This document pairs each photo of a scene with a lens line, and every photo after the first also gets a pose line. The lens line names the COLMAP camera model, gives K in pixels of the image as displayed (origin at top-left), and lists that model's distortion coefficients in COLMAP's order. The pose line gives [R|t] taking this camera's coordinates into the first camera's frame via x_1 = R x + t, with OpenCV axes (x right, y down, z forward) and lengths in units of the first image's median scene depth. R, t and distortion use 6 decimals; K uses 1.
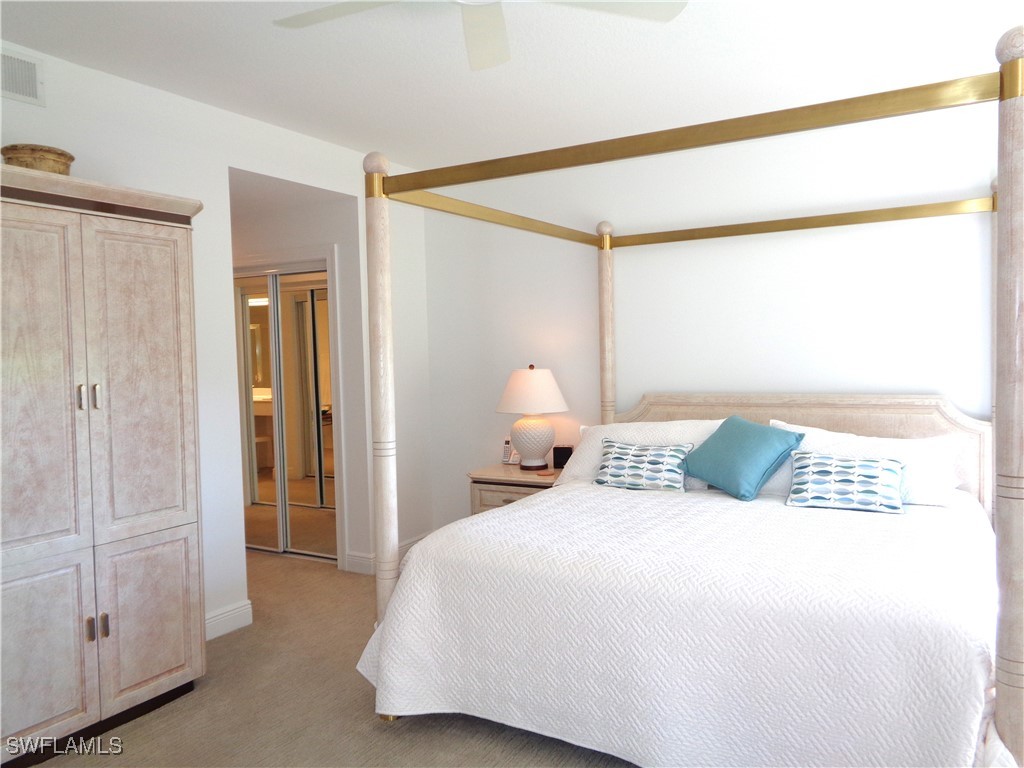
lens RADIAL K [[768.4, 0, 516.2], [0, 768.4, 381.7], [0, 0, 1]] dist [0.011410, -0.000308]
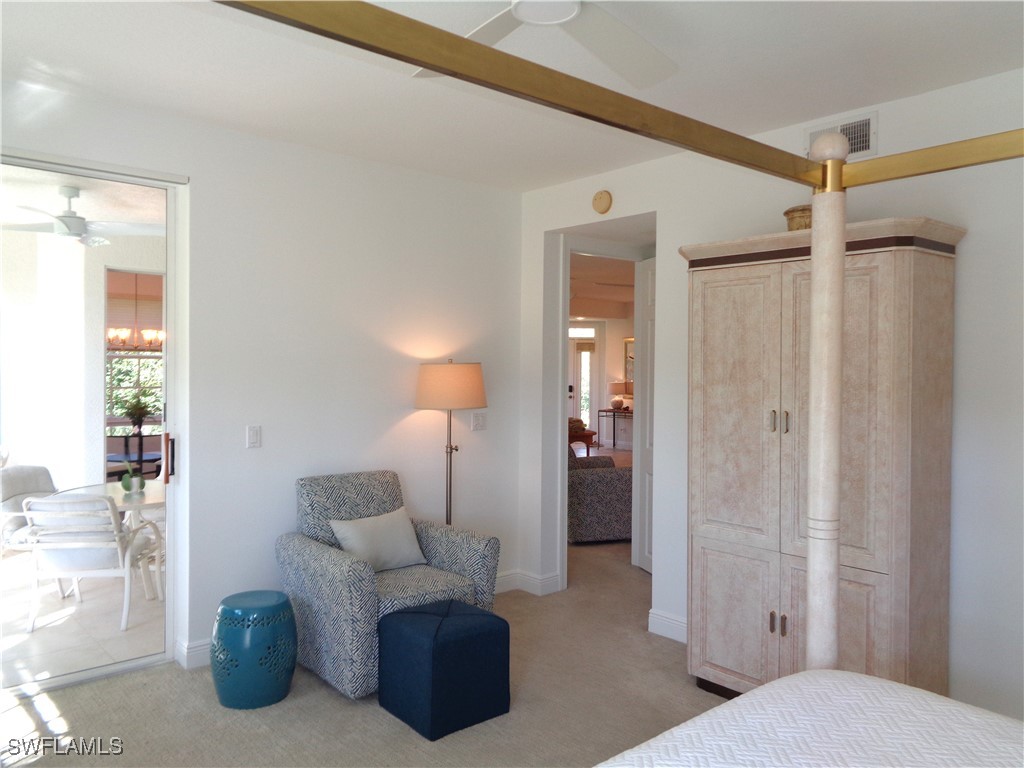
lens RADIAL K [[768.4, 0, 513.1], [0, 768.4, 382.8], [0, 0, 1]] dist [0.011410, -0.000308]
pose [[-0.310517, 0.043851, -0.949556, 0.650870], [-0.038098, 0.997559, 0.058526, -0.089375], [0.949804, 0.054349, -0.308089, 0.967760]]
